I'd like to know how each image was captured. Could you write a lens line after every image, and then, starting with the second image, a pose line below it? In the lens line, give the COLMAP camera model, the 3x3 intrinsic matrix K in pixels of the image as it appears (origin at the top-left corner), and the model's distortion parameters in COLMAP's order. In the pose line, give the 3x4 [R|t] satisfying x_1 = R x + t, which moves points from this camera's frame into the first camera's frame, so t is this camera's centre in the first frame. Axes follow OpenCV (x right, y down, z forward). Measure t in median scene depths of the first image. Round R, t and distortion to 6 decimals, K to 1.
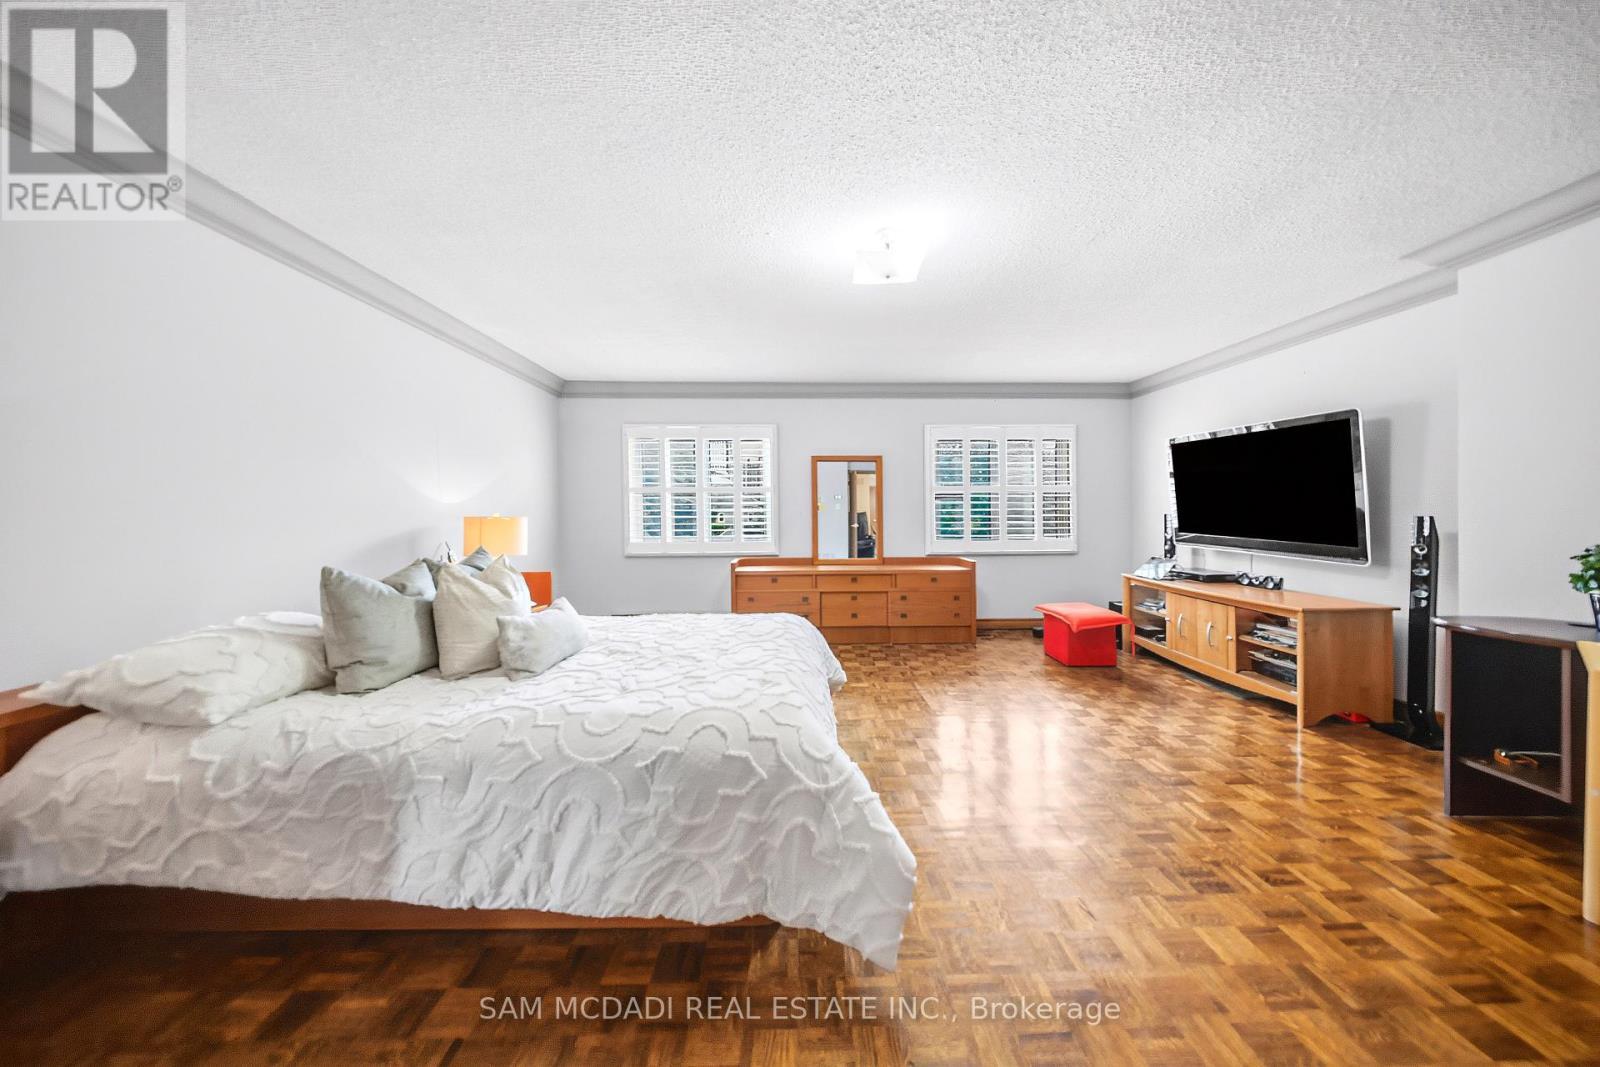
lens RADIAL K [[478.7, 0, 795.4], [0, 478.7, 522.0], [0, 0, 1]] dist [0.001774, 0.000049]
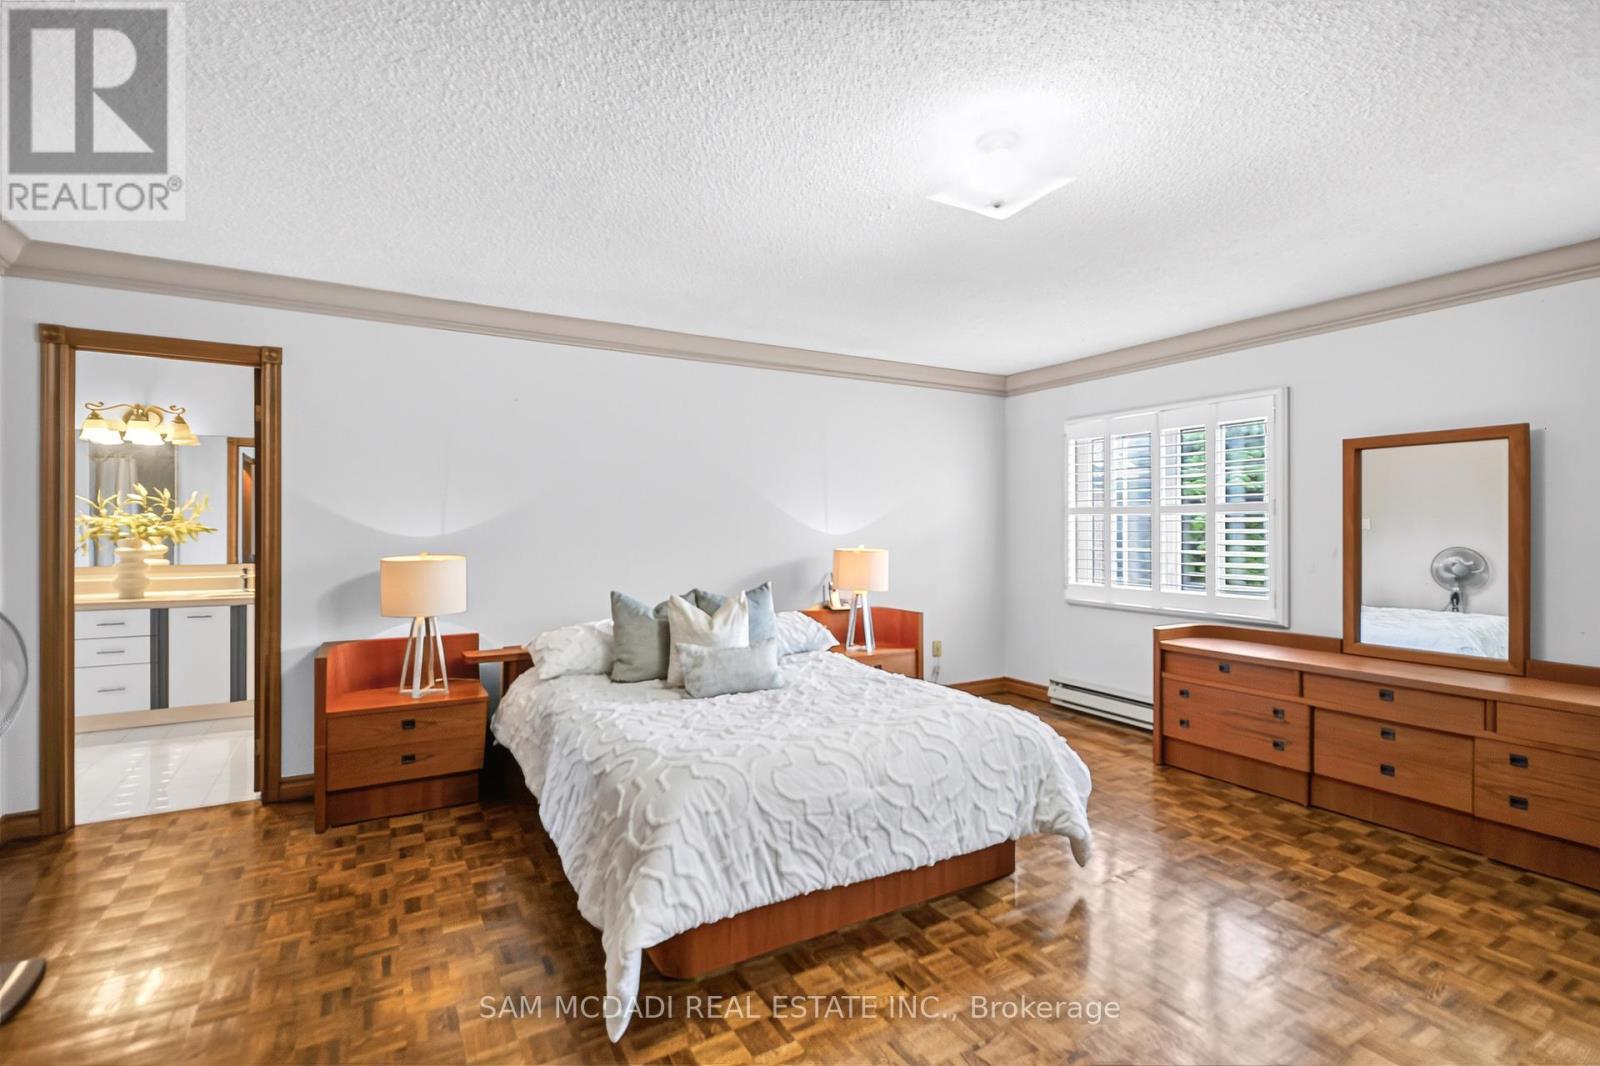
lens RADIAL K [[733.0, 0, 850.2], [0, 733.0, 514.6], [0, 0, 1]] dist [0.002590, -0.000186]
pose [[0.537978, -0.013197, -0.842856, 0.457879], [-0.016944, 0.999506, -0.026465, -0.030513], [0.842789, 0.028519, 0.537488, 0.152472]]
